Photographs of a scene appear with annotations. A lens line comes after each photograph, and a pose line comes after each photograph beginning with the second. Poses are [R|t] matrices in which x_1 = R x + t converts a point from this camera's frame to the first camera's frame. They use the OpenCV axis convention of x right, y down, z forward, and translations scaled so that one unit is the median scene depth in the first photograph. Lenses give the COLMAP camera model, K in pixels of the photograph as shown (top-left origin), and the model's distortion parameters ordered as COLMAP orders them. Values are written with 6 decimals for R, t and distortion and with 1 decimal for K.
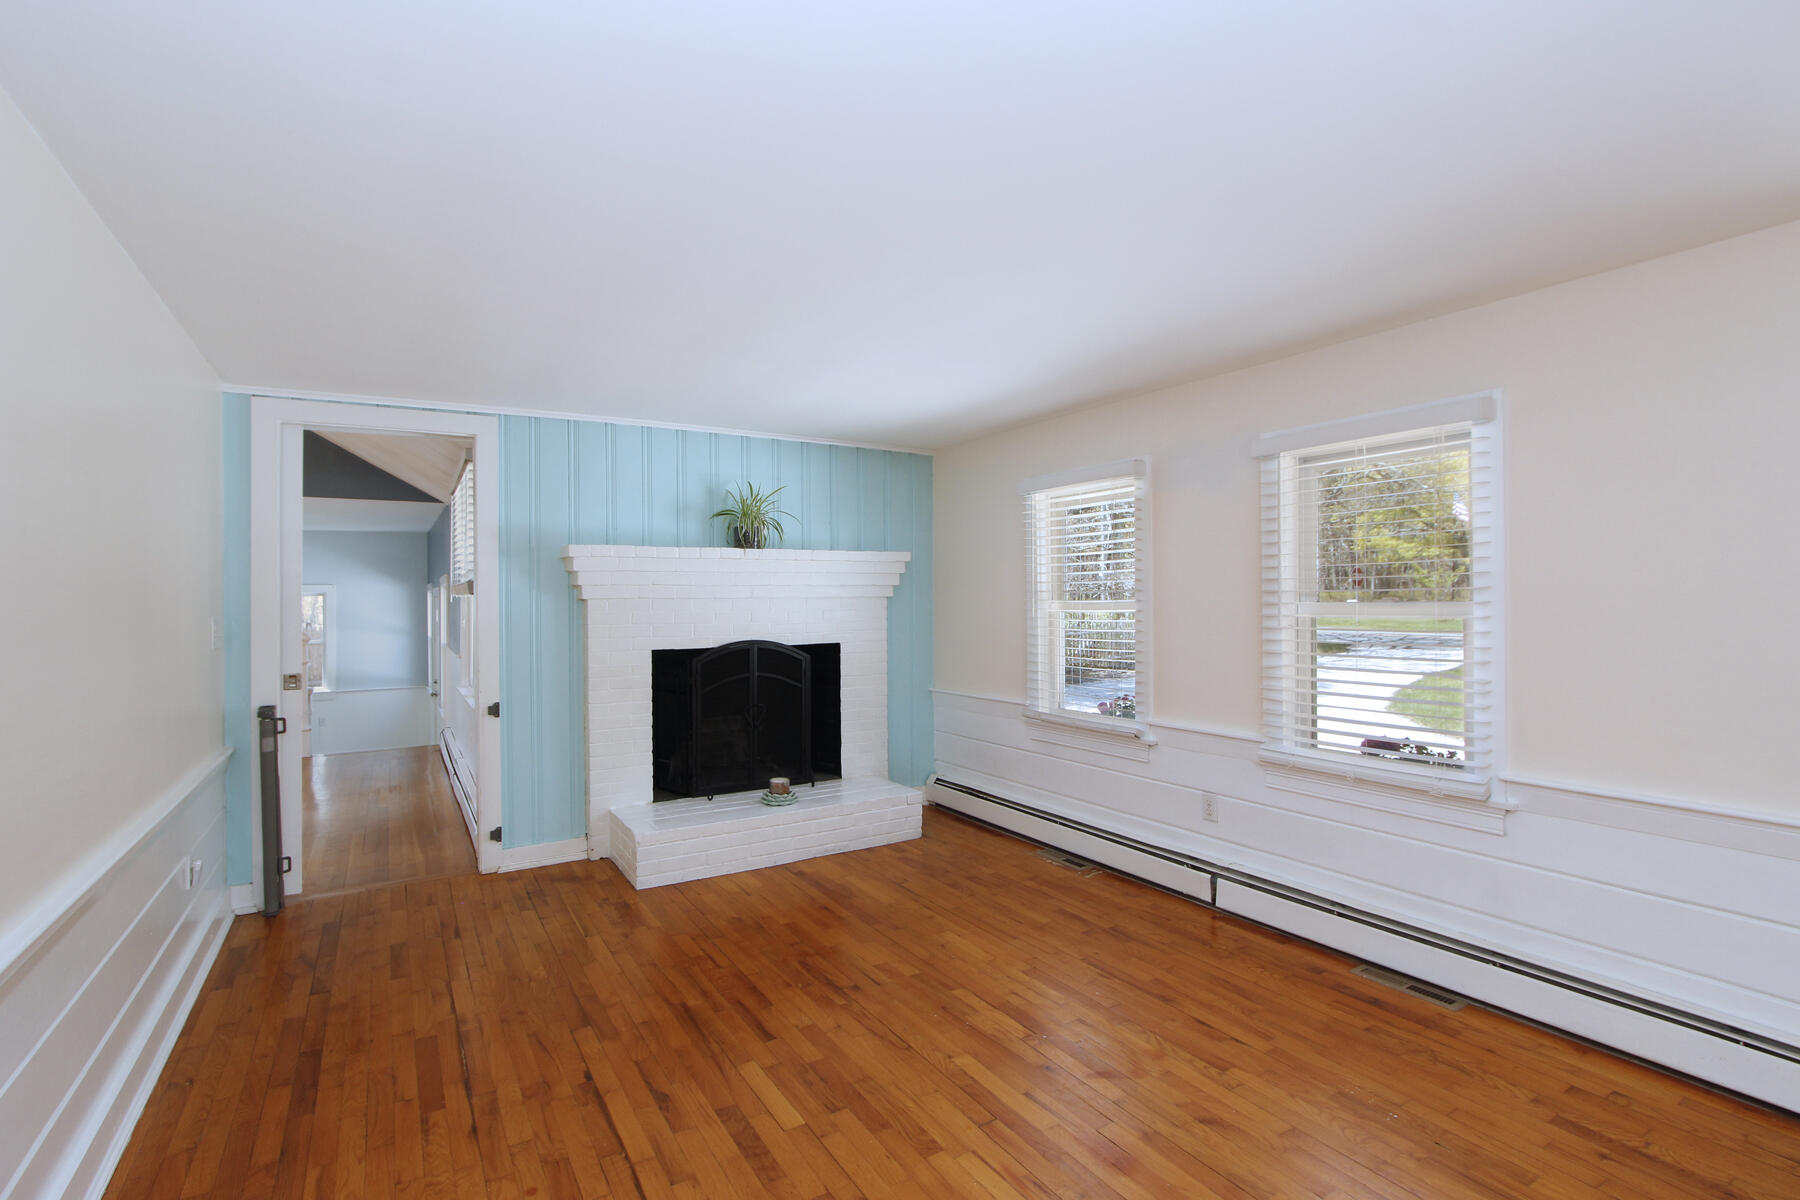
lens RADIAL K [[824.9, 0, 985.7], [0, 824.9, 597.9], [0, 0, 1]] dist [-0.027544, 0.000721]
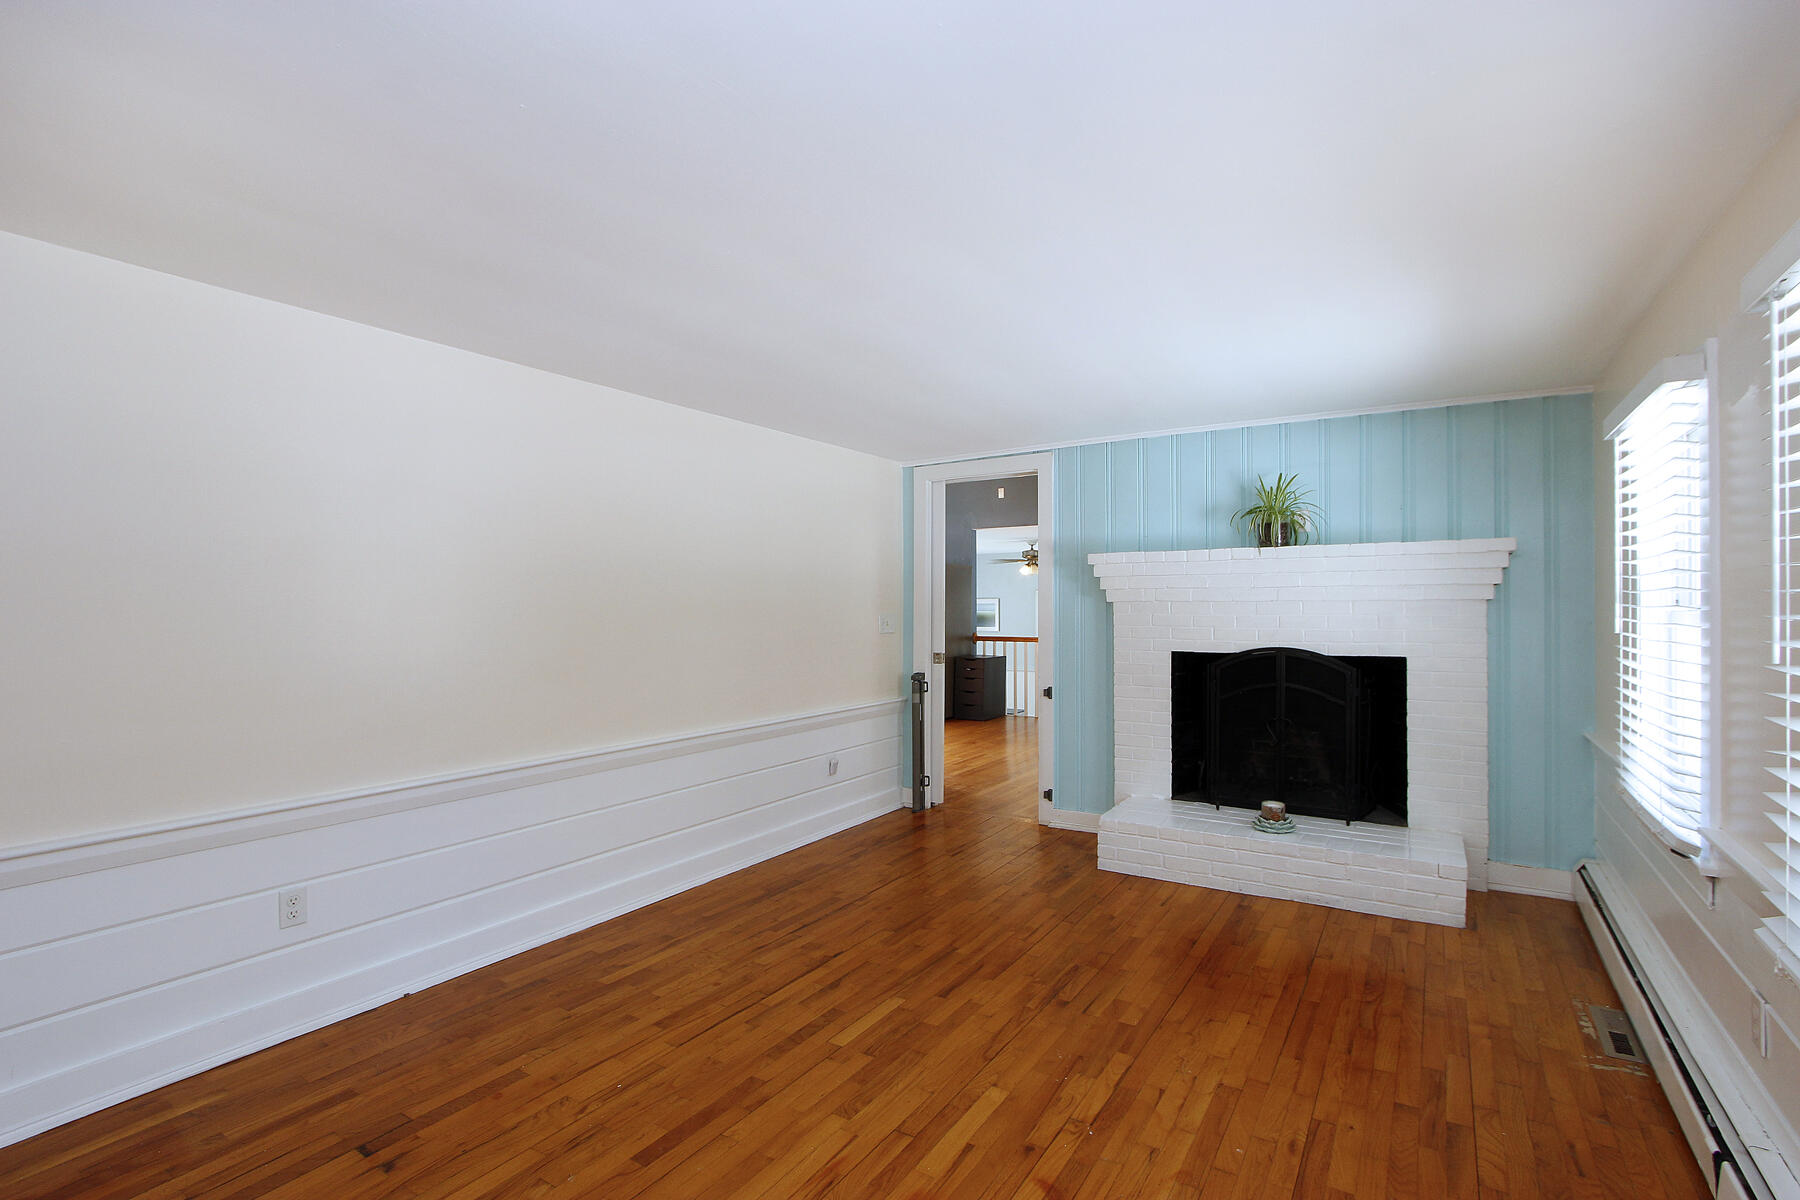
lens RADIAL K [[861.9, 0, 944.6], [0, 861.9, 605.1], [0, 0, 1]] dist [-0.027036, 0.000725]
pose [[0.412883, 0.006117, -0.910763, 0.532037], [0.001555, 0.999971, 0.007421, -0.003692], [0.910783, -0.004480, 0.412862, 0.342158]]
